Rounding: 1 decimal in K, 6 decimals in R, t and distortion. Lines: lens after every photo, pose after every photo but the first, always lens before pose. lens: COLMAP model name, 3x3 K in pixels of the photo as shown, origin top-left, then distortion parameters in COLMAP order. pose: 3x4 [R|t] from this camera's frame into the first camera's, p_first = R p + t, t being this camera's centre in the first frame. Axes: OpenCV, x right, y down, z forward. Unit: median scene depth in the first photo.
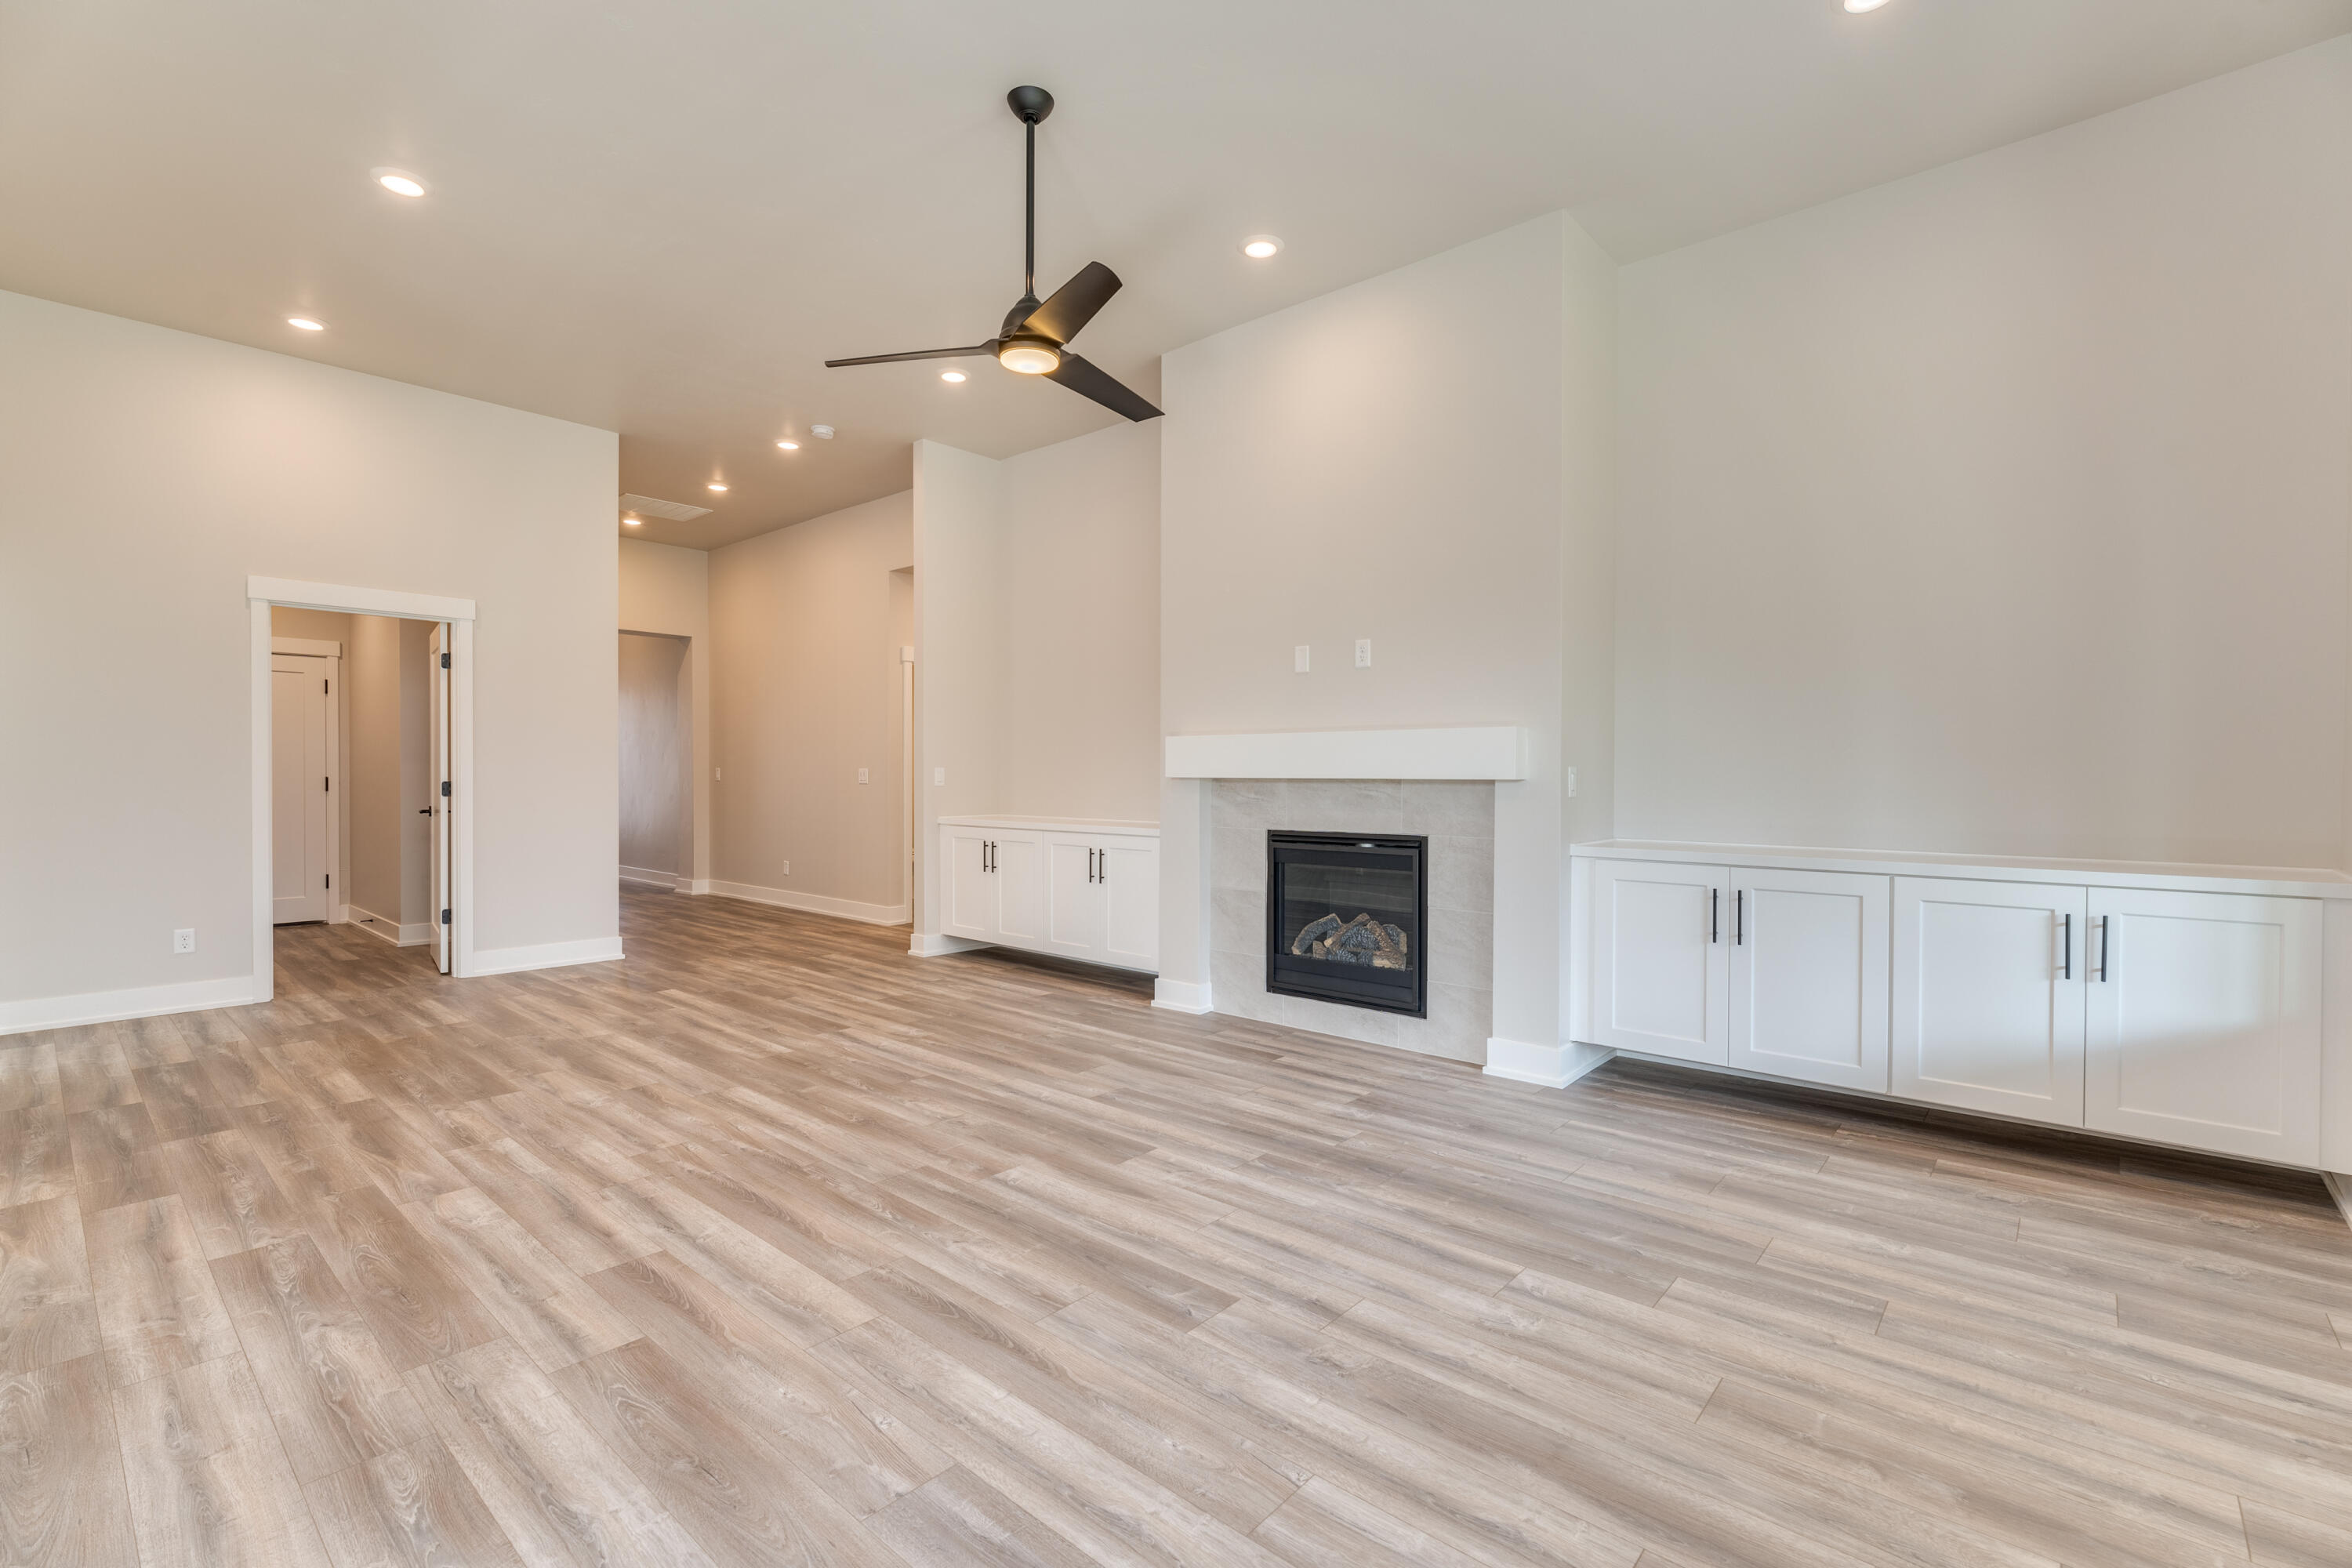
lens RADIAL K [[1035.5, 0, 1176.0], [0, 1035.5, 784.0], [0, 0, 1]] dist [0.000108, -0.000073]
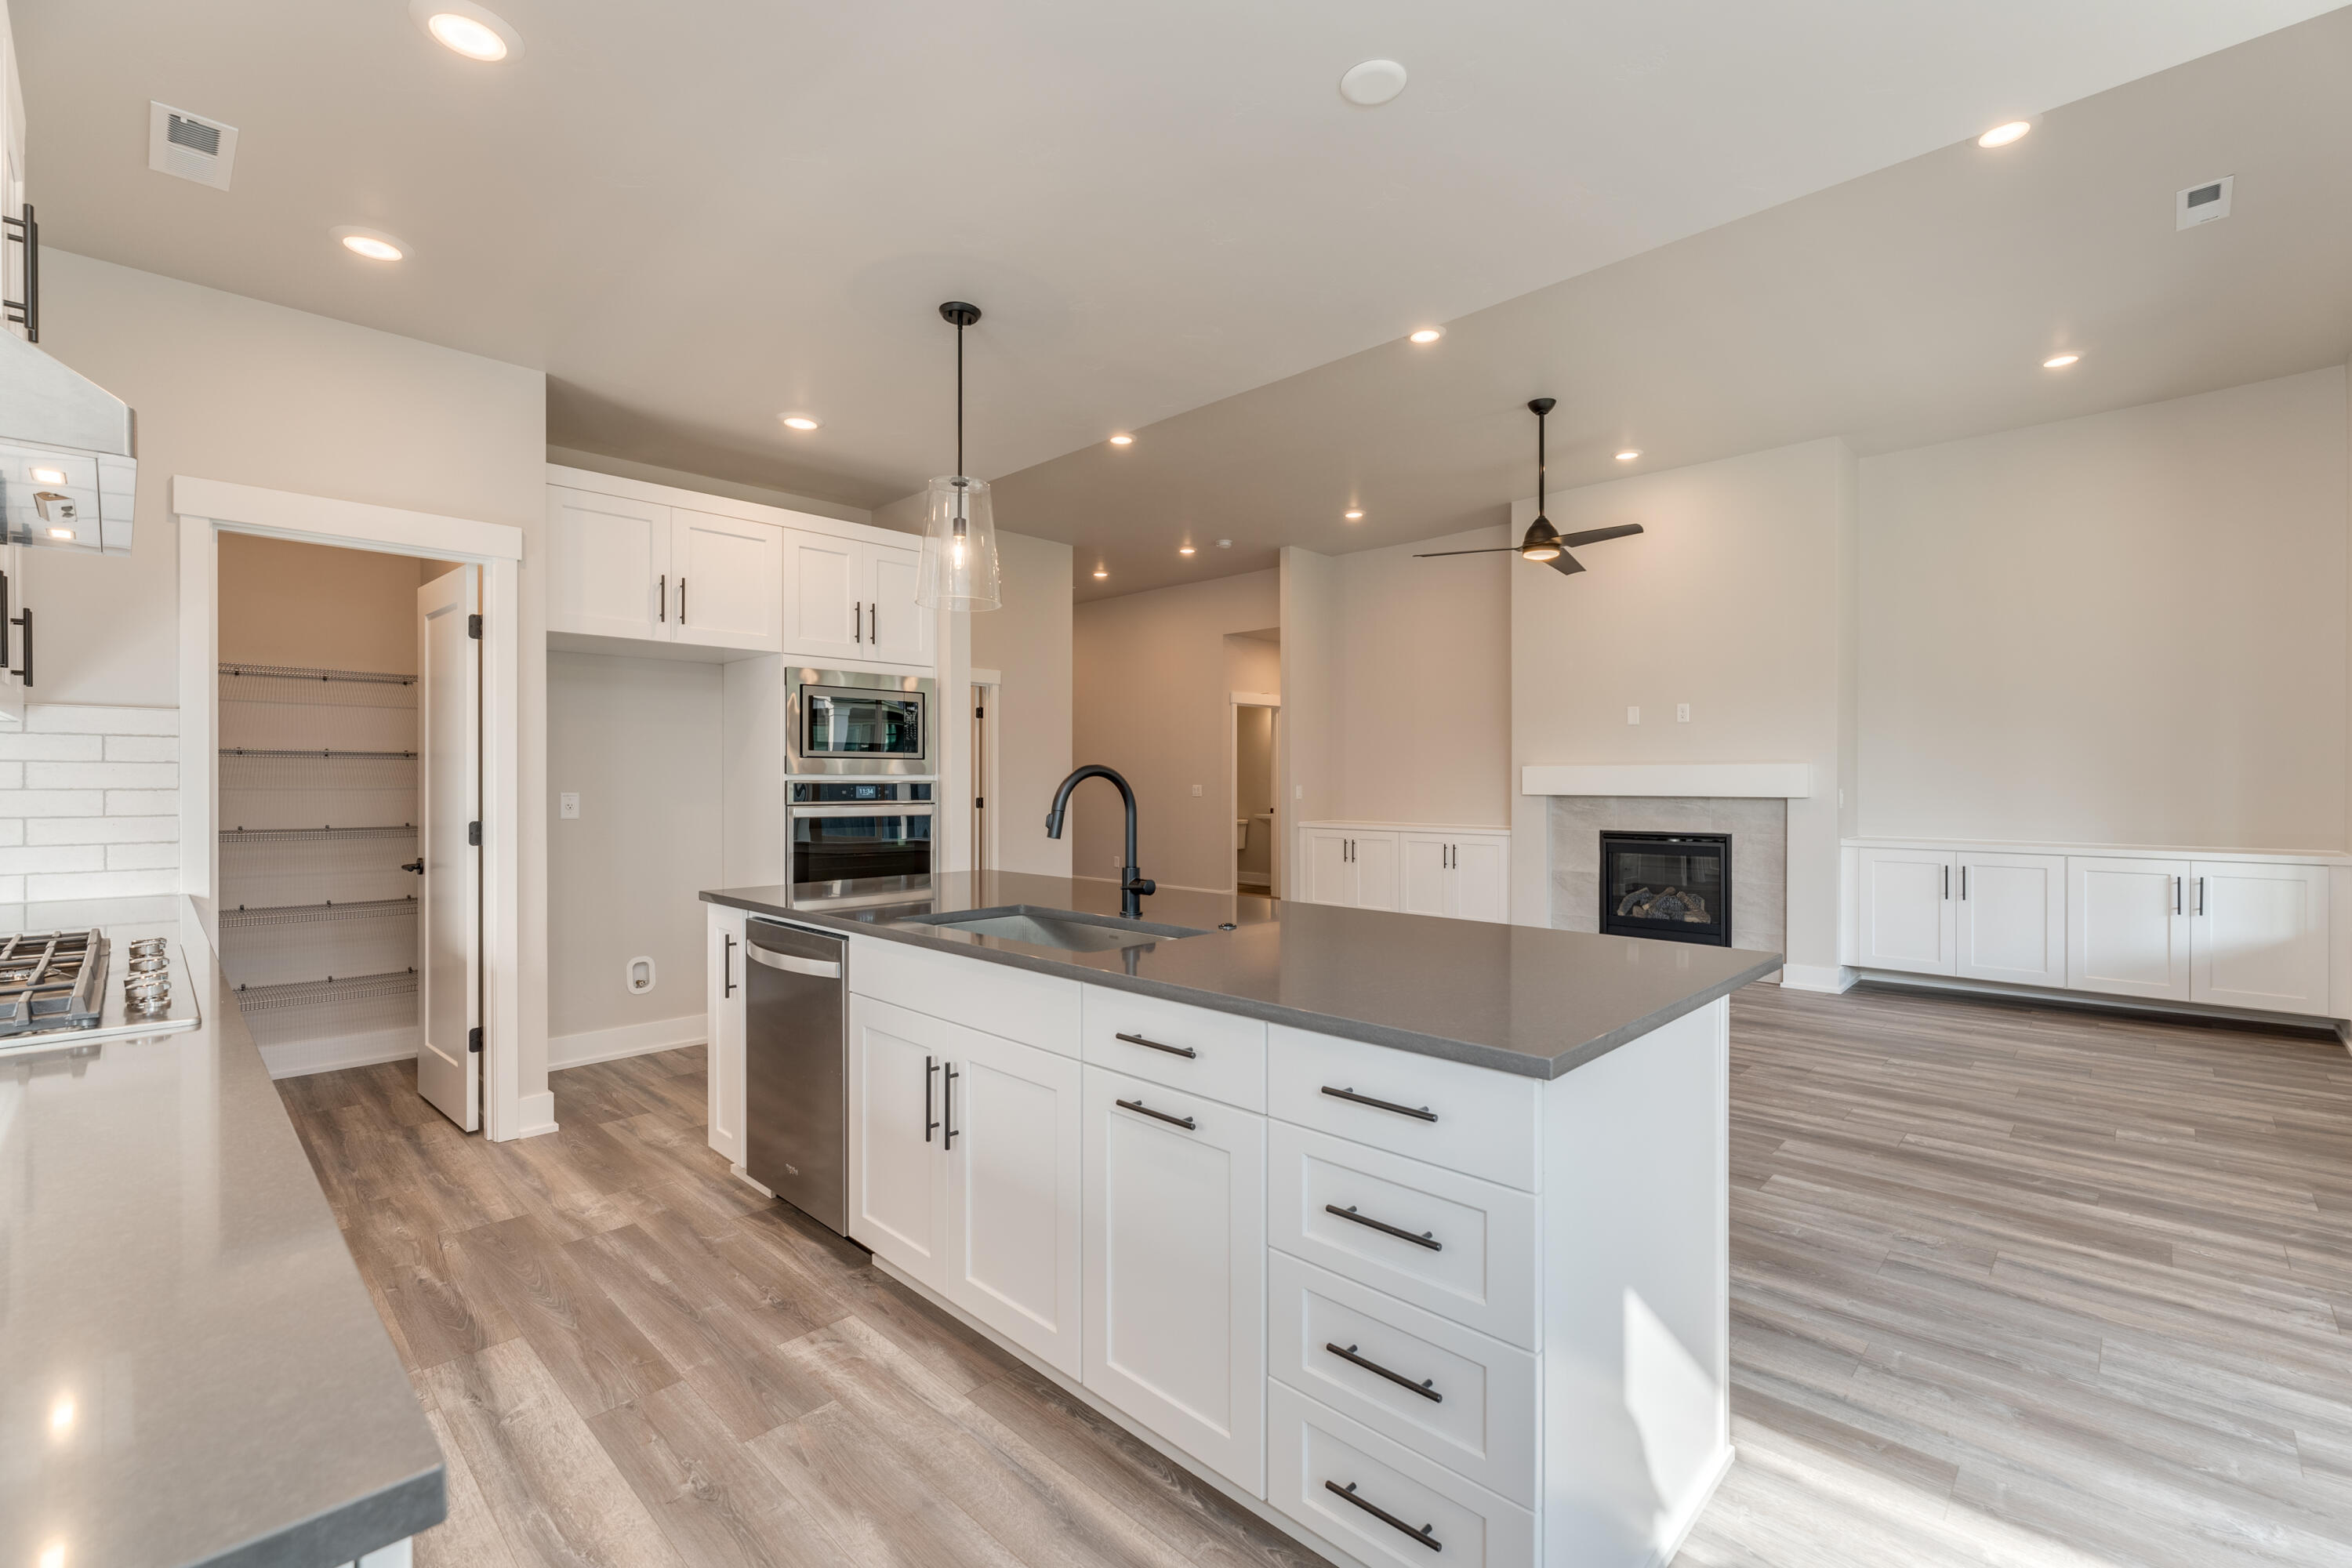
lens RADIAL K [[1013.9, 0, 1183.5], [0, 1013.9, 782.4], [0, 0, 1]] dist [-0.000923, -0.000128]
pose [[0.999093, -0.003400, -0.042434, -0.565256], [0.003085, 0.999967, -0.007472, -0.018892], [0.042458, 0.007334, 0.999071, -0.591807]]
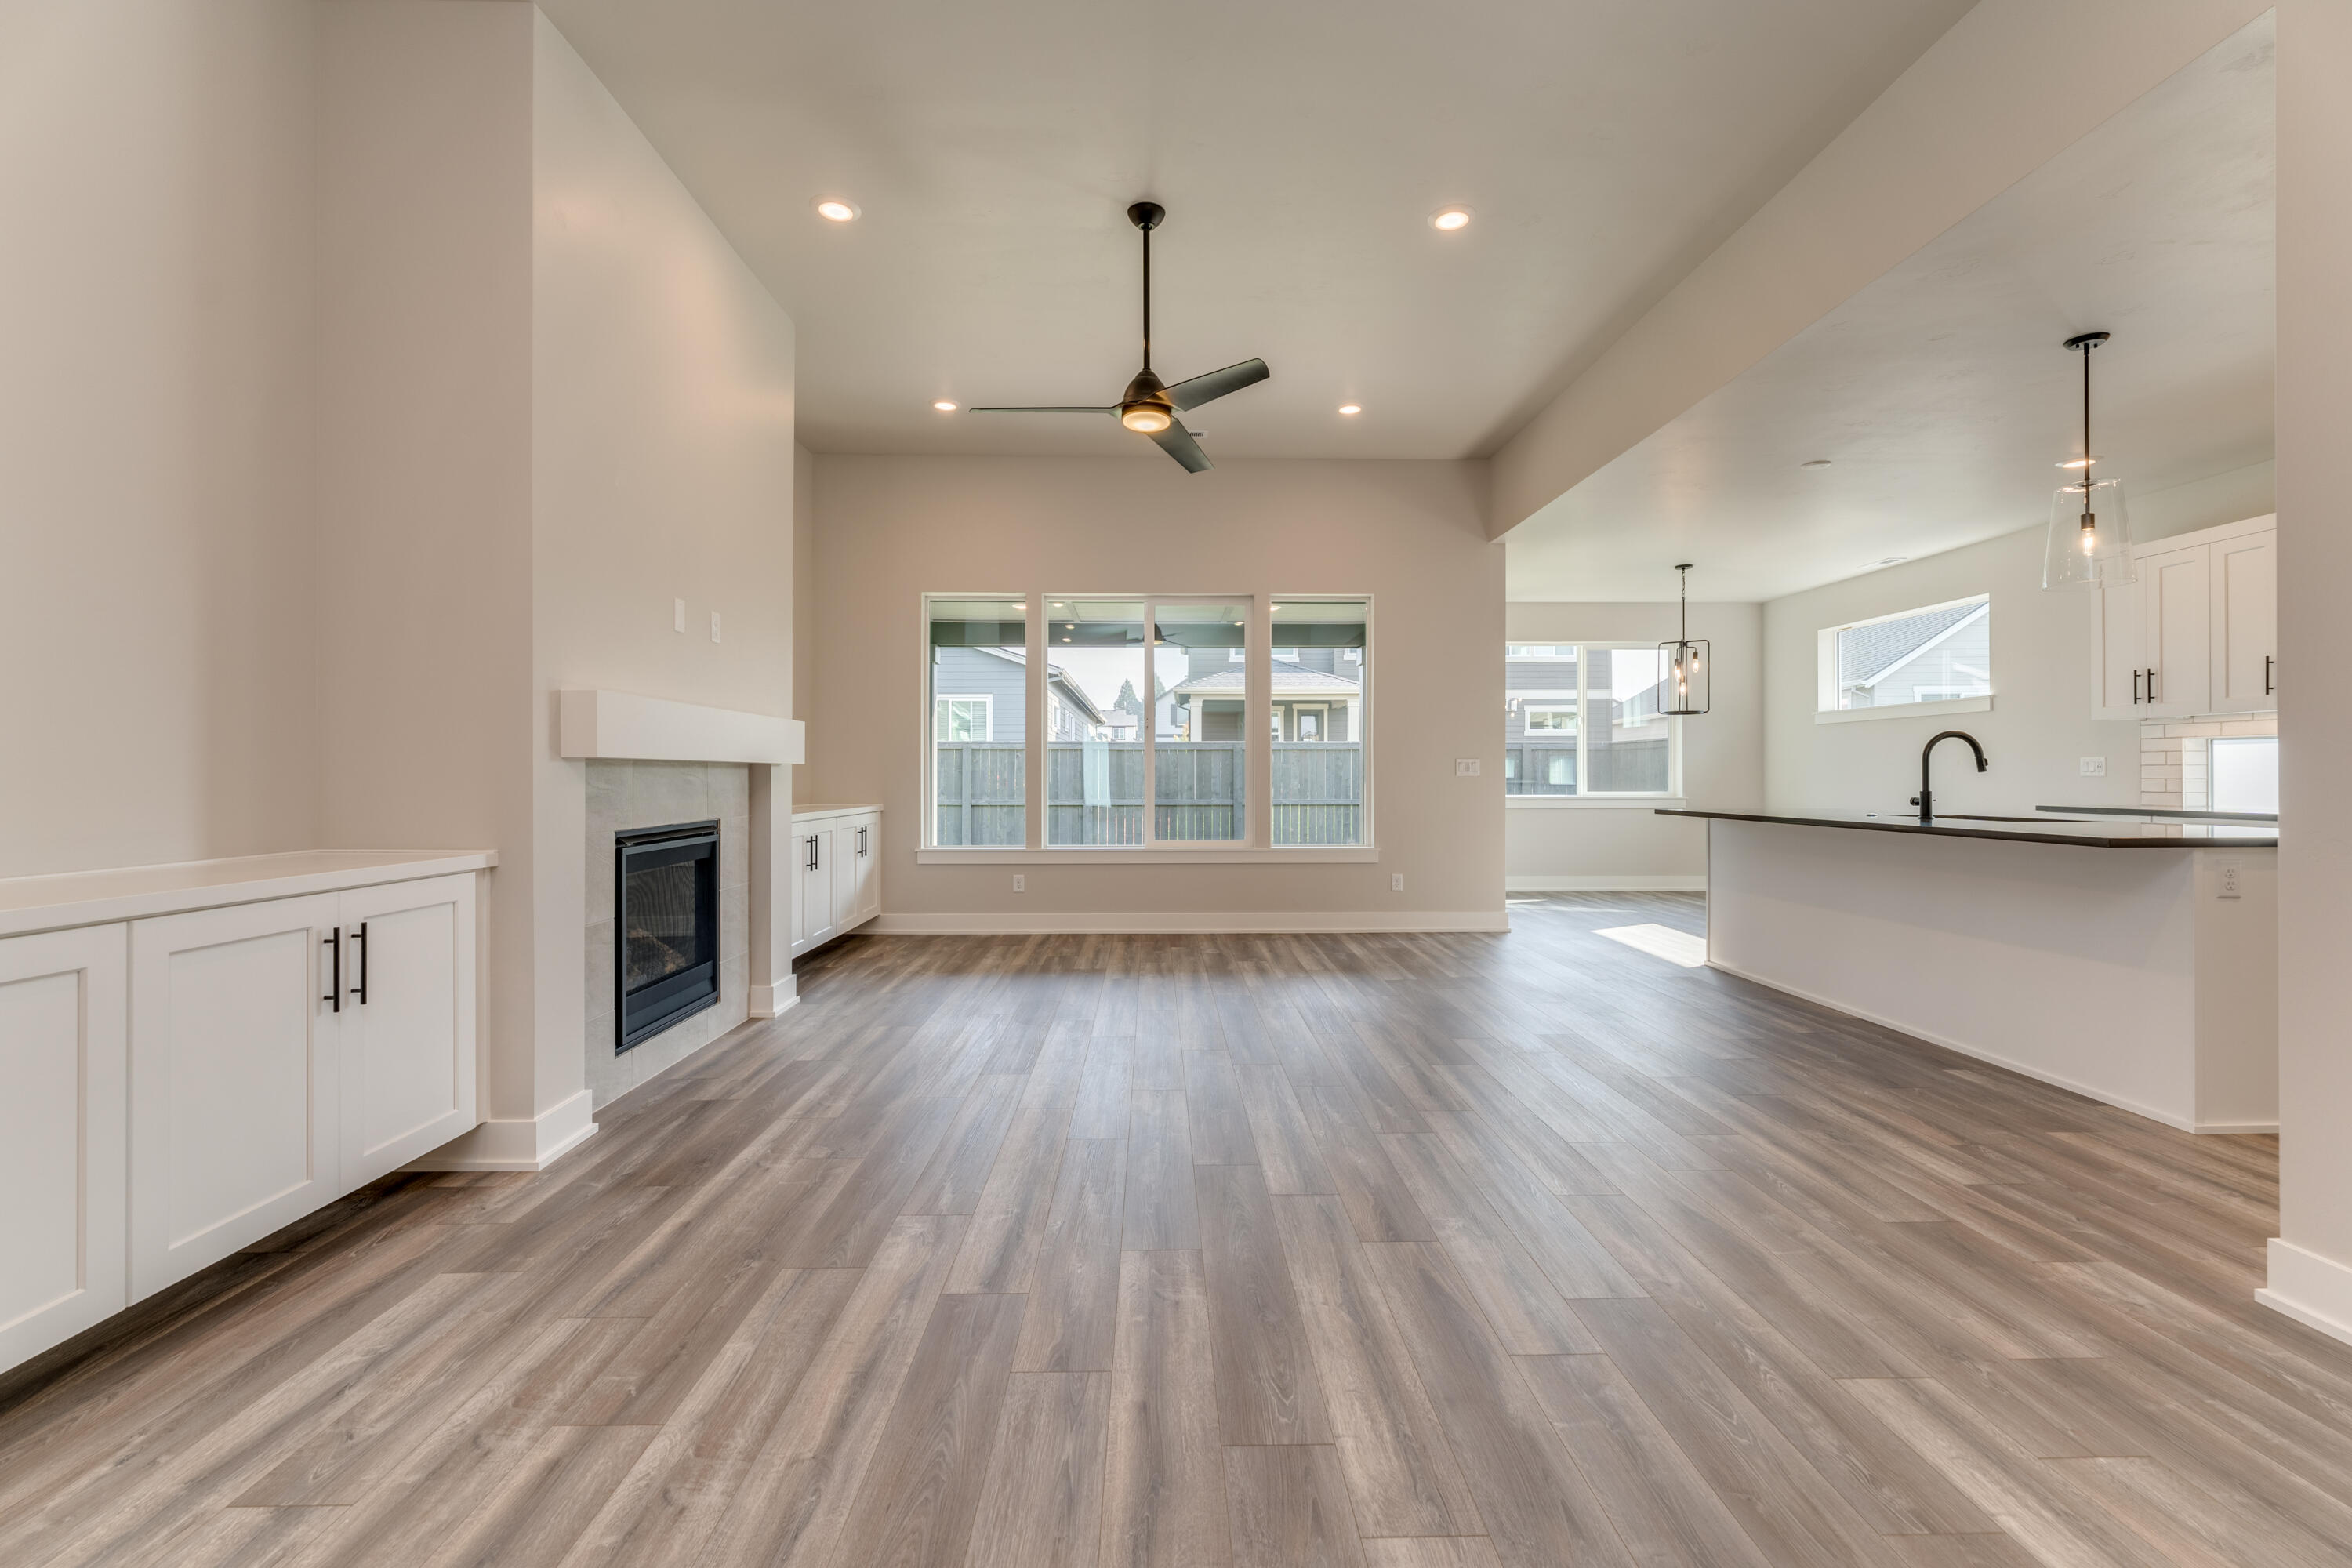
lens RADIAL K [[1013.9, 0, 1183.5], [0, 1013.9, 782.4], [0, 0, 1]] dist [-0.000923, -0.000128]
pose [[-0.687709, -0.007477, 0.725948, -0.892122], [0.005451, 0.999866, 0.015462, 0.000969], [-0.725966, 0.014591, -0.687576, 1.536389]]
